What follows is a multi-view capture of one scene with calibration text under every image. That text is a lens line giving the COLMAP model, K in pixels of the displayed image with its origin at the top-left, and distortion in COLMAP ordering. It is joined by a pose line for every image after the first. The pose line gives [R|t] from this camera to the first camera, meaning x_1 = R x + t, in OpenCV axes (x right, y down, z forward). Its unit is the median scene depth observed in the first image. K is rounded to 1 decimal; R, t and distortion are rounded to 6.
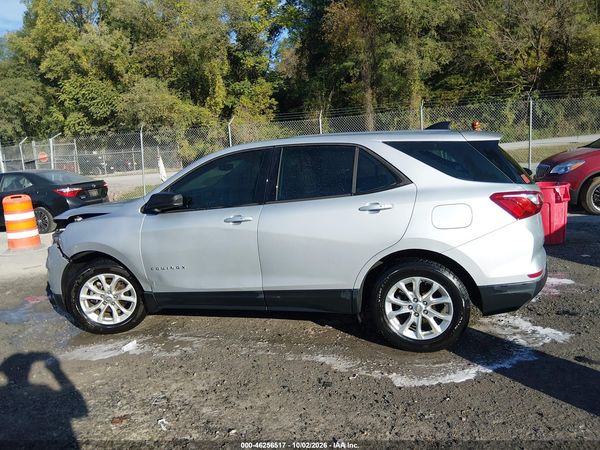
lens RADIAL K [[452.5, 0, 311.8], [0, 452.5, 221.0], [0, 0, 1]] dist [0.037274, -0.067214]
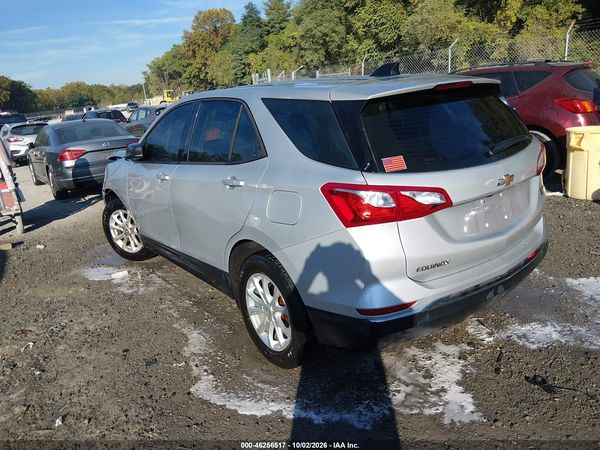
lens RADIAL K [[452.5, 0, 305.6], [0, 452.5, 229.5], [0, 0, 1]] dist [0.037274, -0.067214]
pose [[0.802040, 0.168753, -0.572935, 0.051775], [-0.064778, 0.978174, 0.197431, -0.008316], [0.593748, -0.121234, 0.795466, 0.029305]]
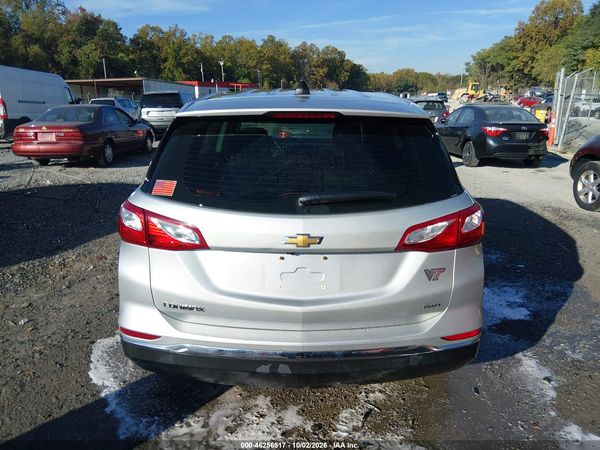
lens RADIAL K [[452.5, 0, 303.6], [0, 452.5, 226.5], [0, 0, 1]] dist [0.037274, -0.067214]
pose [[0.265309, 0.328939, -0.906317, 0.074395], [-0.182738, 0.940121, 0.287715, -0.017327], [0.946688, 0.089286, 0.309532, 0.069268]]
